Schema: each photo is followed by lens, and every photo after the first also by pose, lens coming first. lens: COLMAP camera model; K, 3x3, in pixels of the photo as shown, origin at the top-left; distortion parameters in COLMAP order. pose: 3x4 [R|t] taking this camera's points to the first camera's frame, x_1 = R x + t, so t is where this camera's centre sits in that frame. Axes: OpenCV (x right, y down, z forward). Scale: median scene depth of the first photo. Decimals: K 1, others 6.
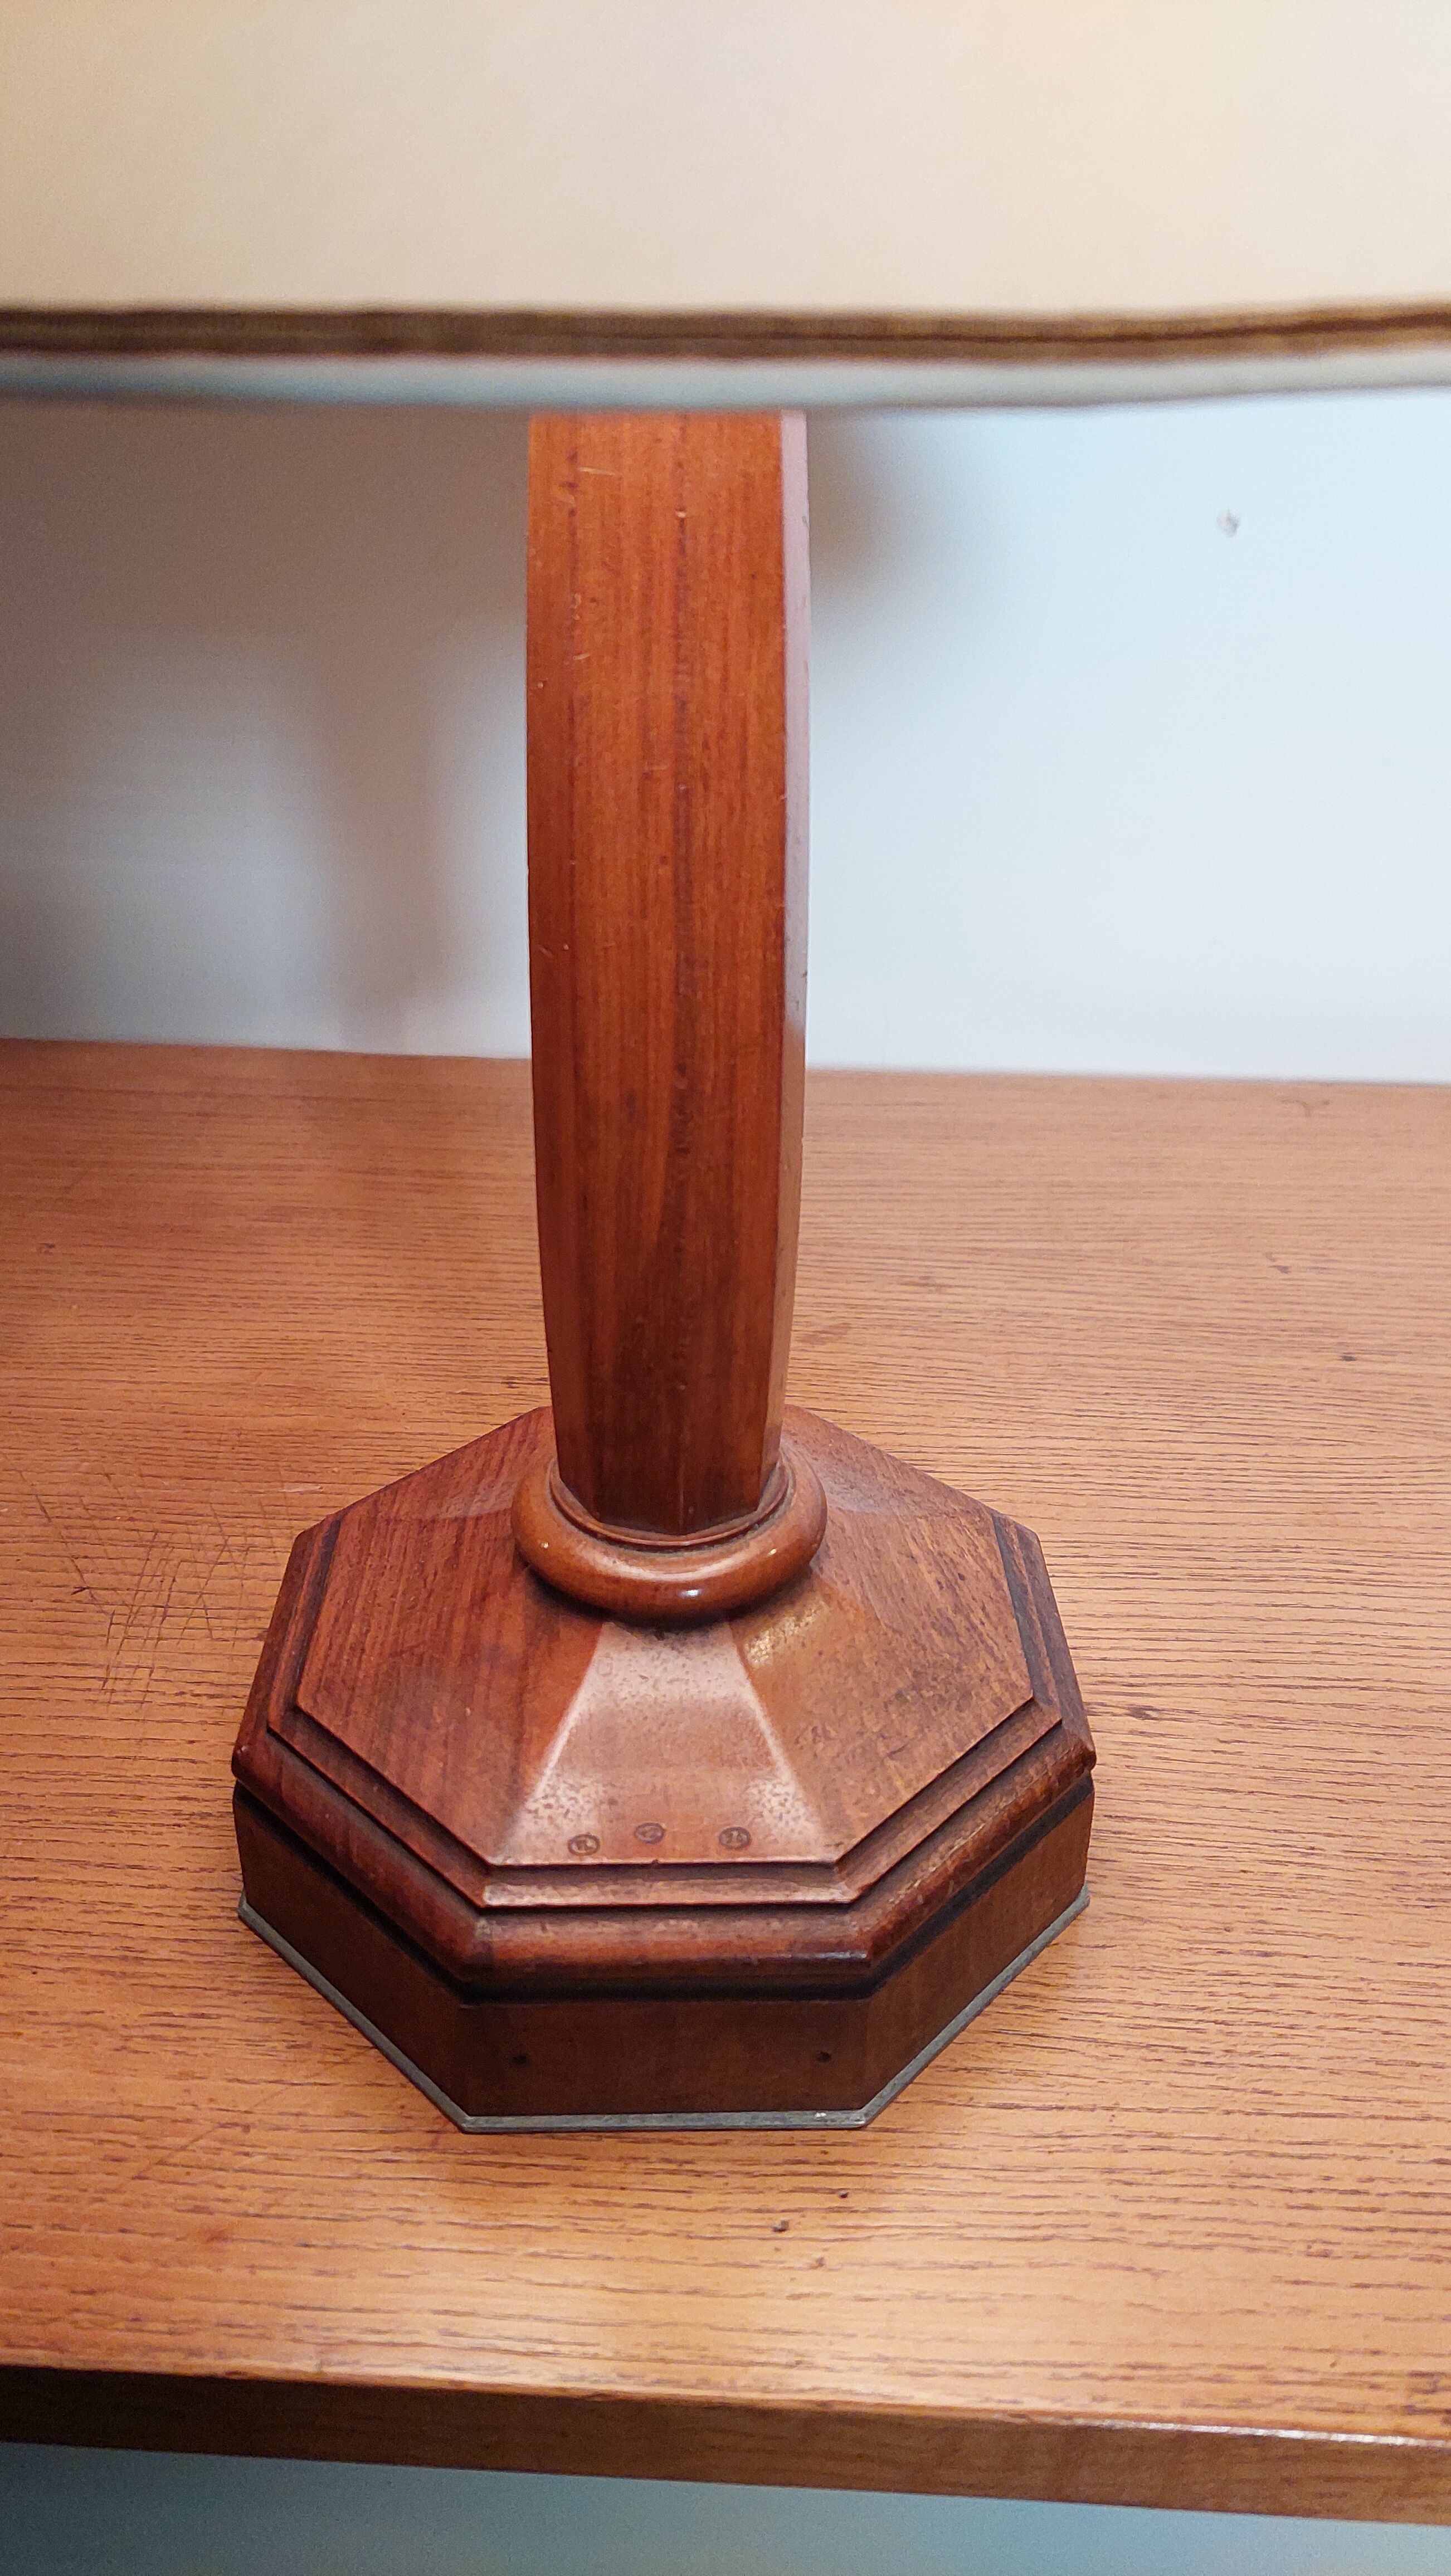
lens RADIAL K [[1917.2, 0, 725.5], [0, 1917.2, 1288.0], [0, 0, 1]] dist [0.041459, -0.101500]
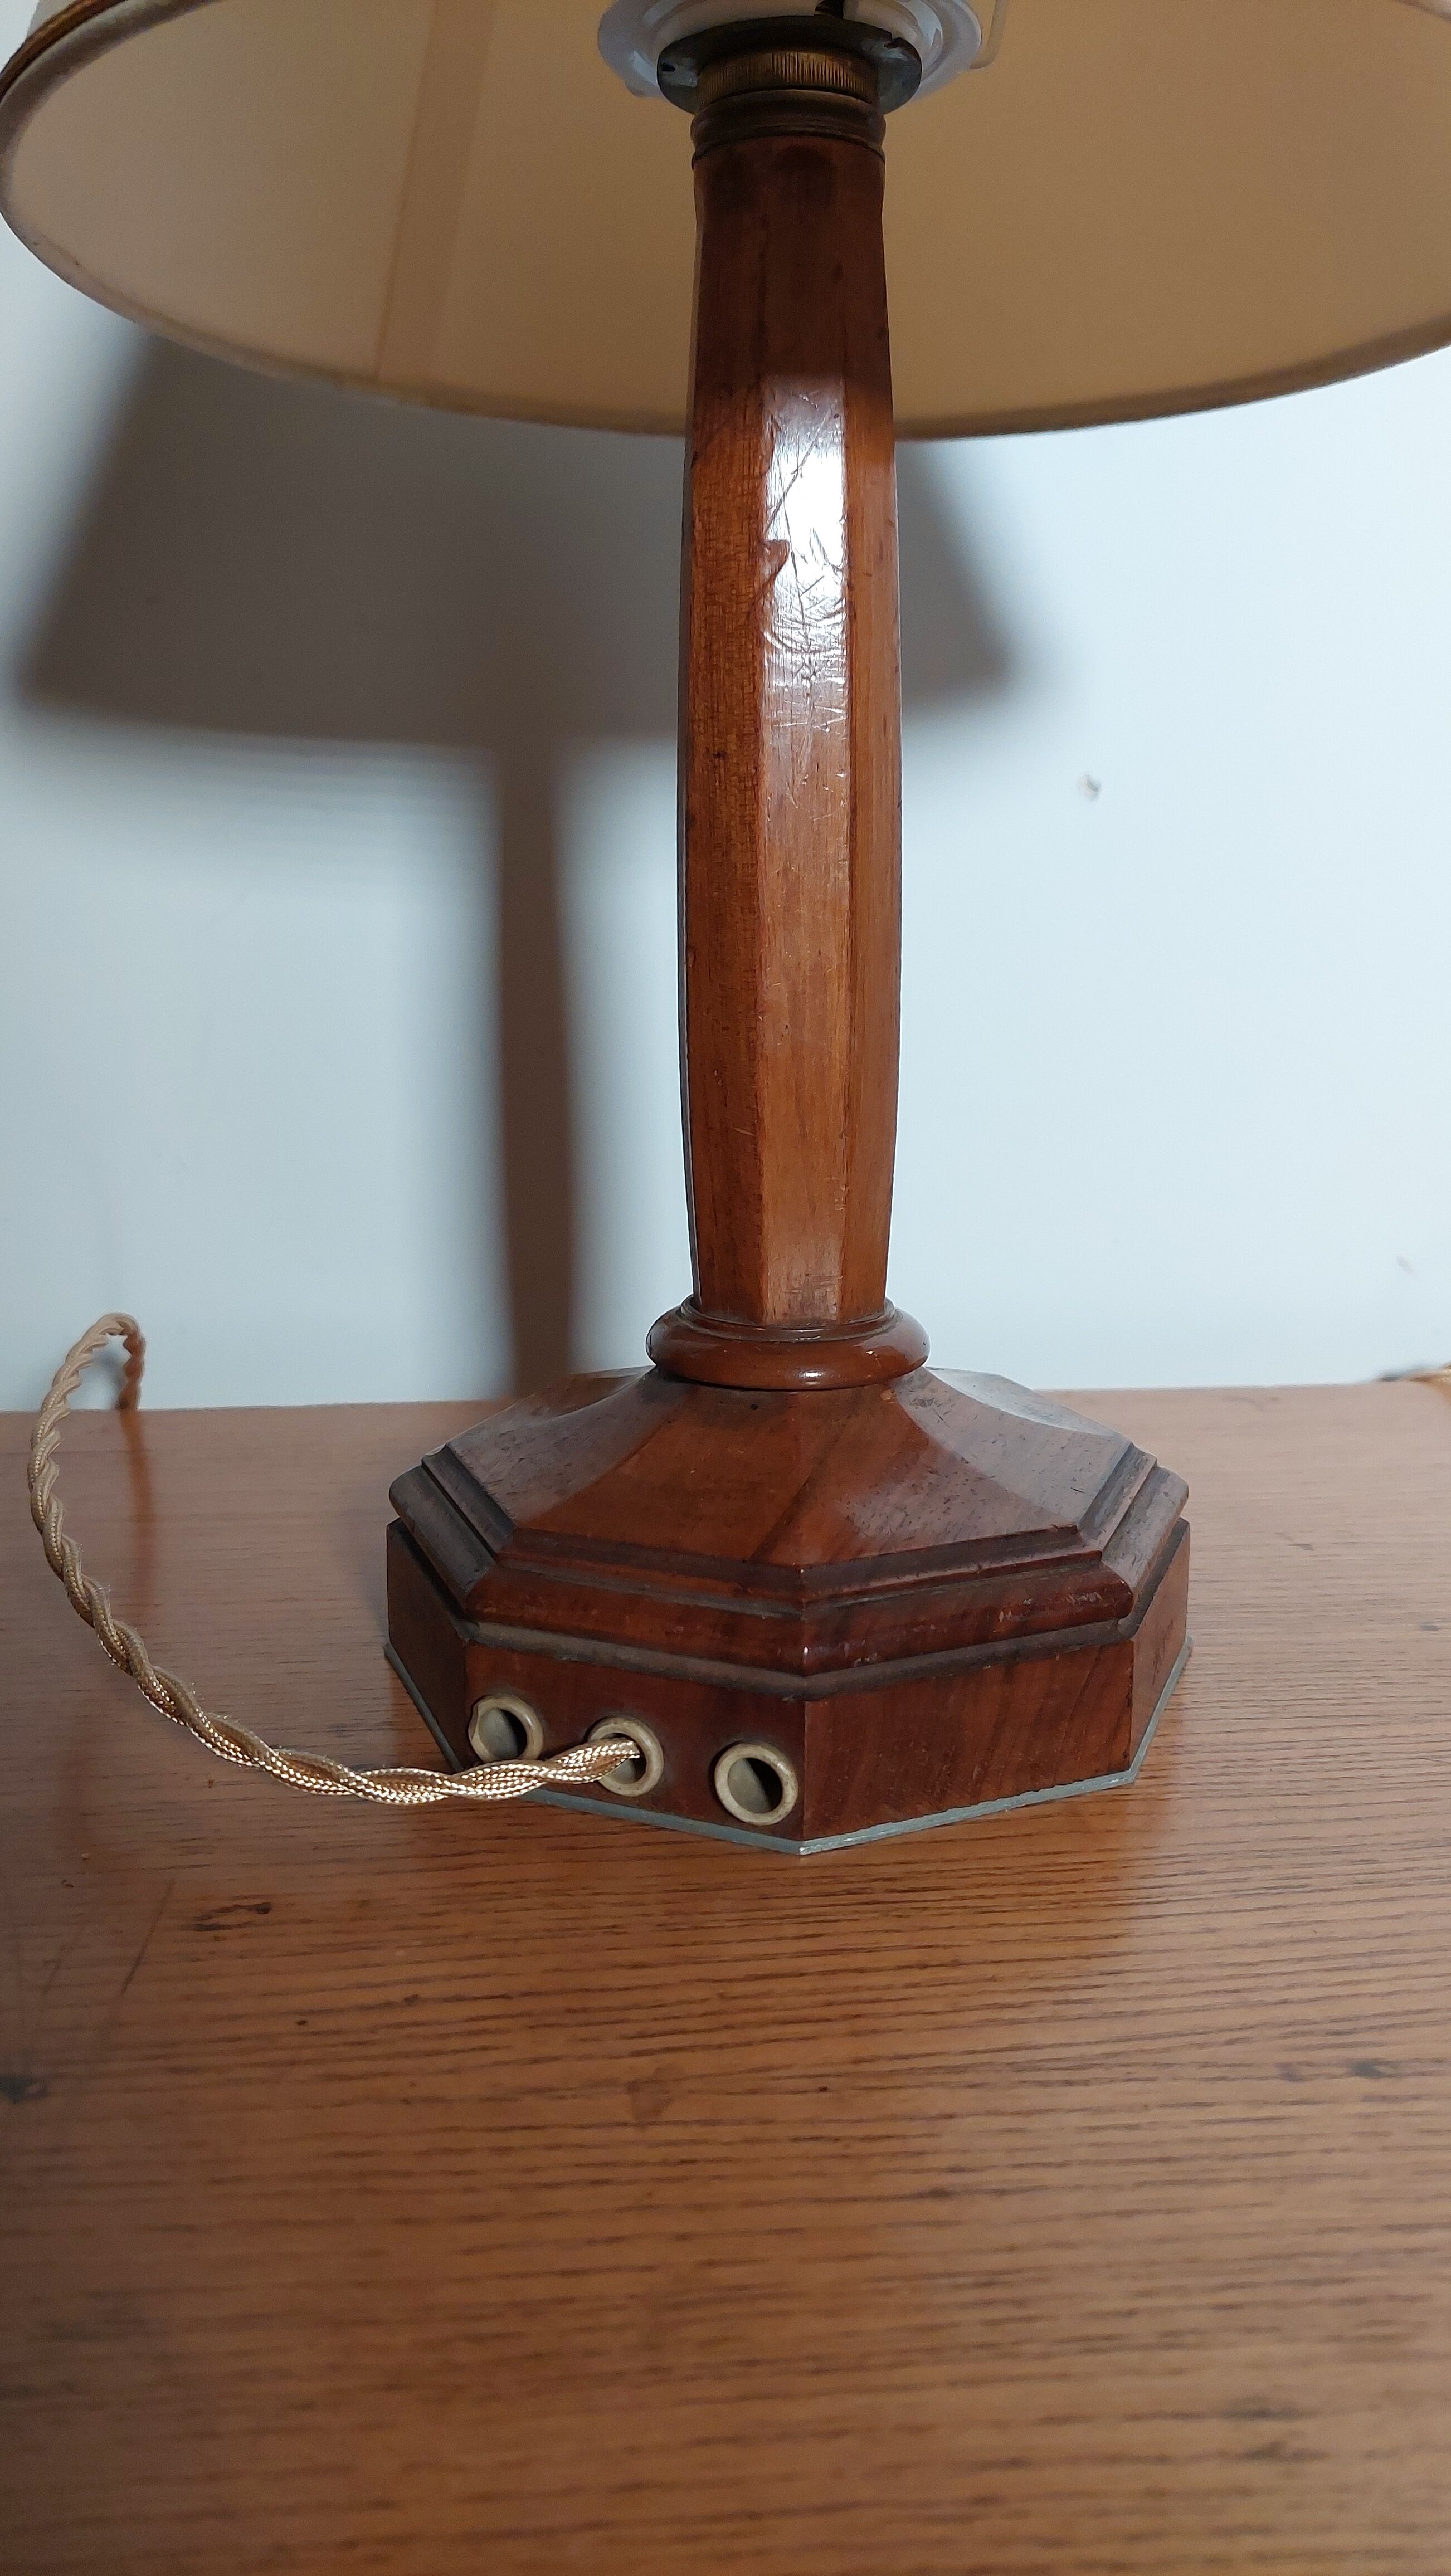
lens RADIAL K [[1917.2, 0, 725.5], [0, 1917.2, 1288.0], [0, 0, 1]] dist [0.041459, -0.101500]
pose [[0.990050, -0.038693, 0.135291, -0.078352], [0.075609, 0.957148, -0.279556, 0.132080], [-0.118676, 0.287004, 0.950550, 0.326168]]
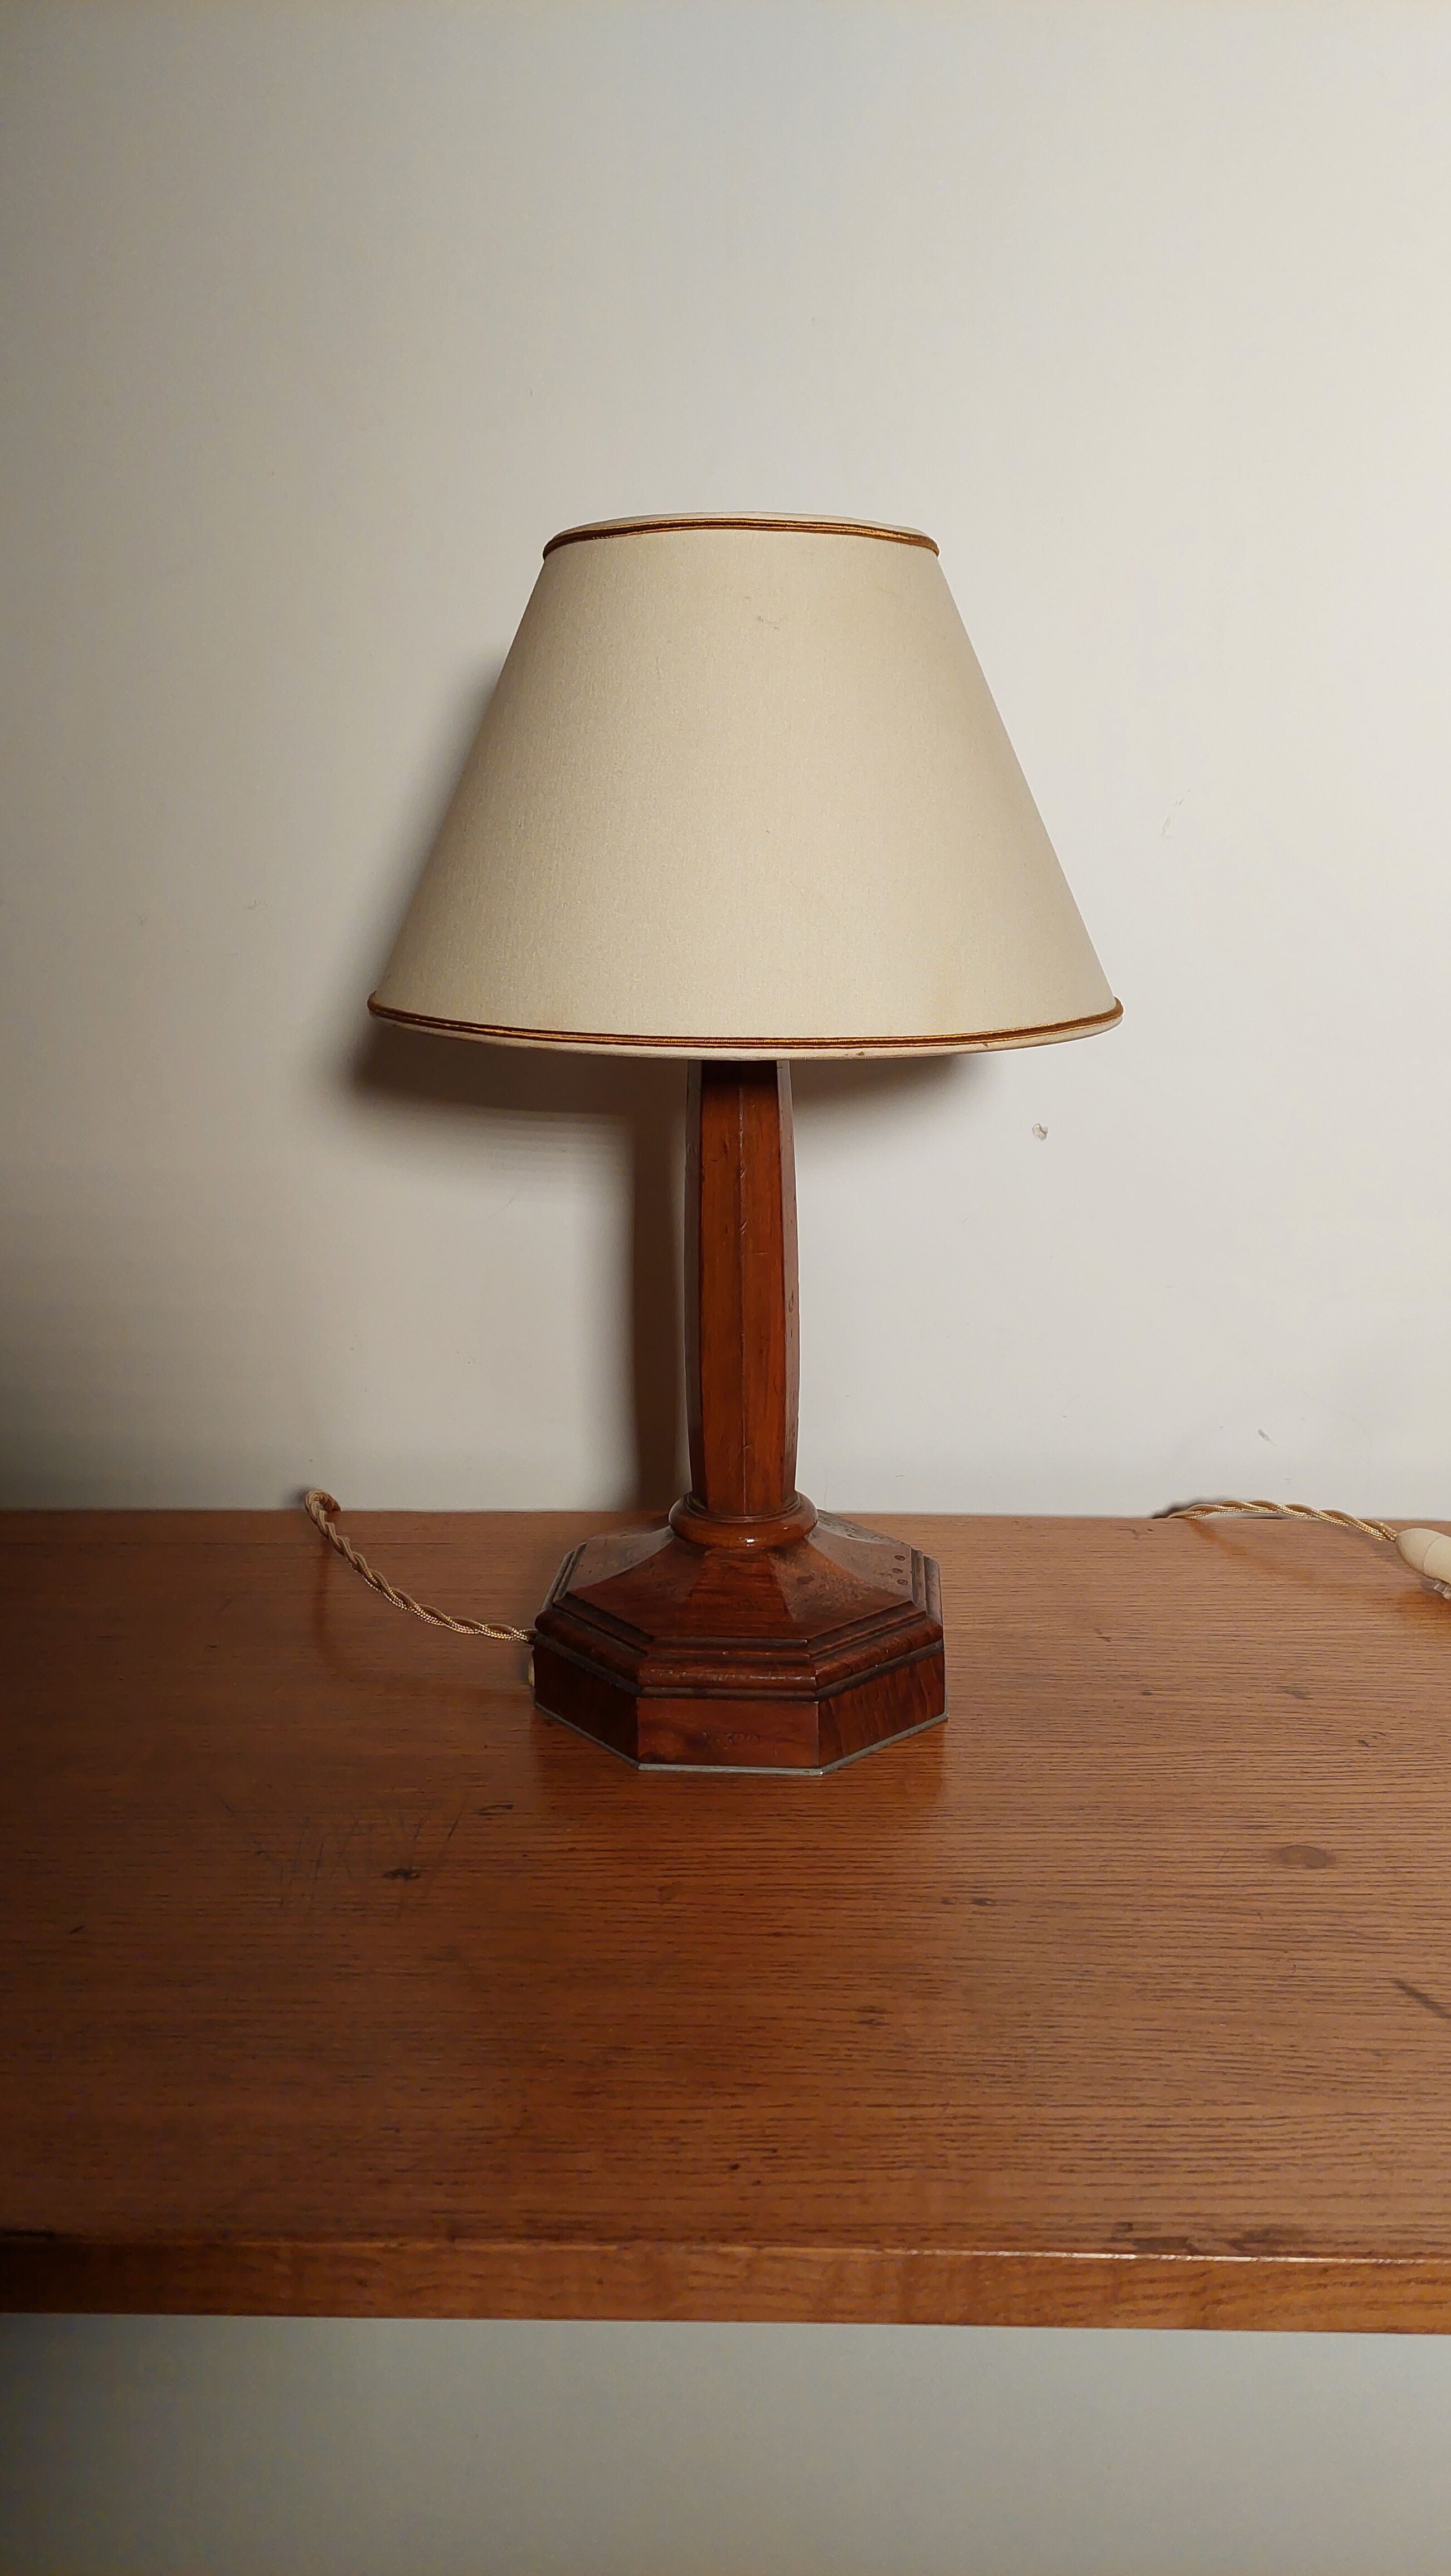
lens RADIAL K [[1884.6, 0, 725.5], [0, 1884.6, 1288.0], [0, 0, 1]] dist [0.001281, -0.002144]
pose [[0.999767, -0.021357, 0.003221, 0.023380], [0.021430, 0.962318, -0.271080, 0.153958], [0.002690, 0.271086, 0.962551, -0.531865]]
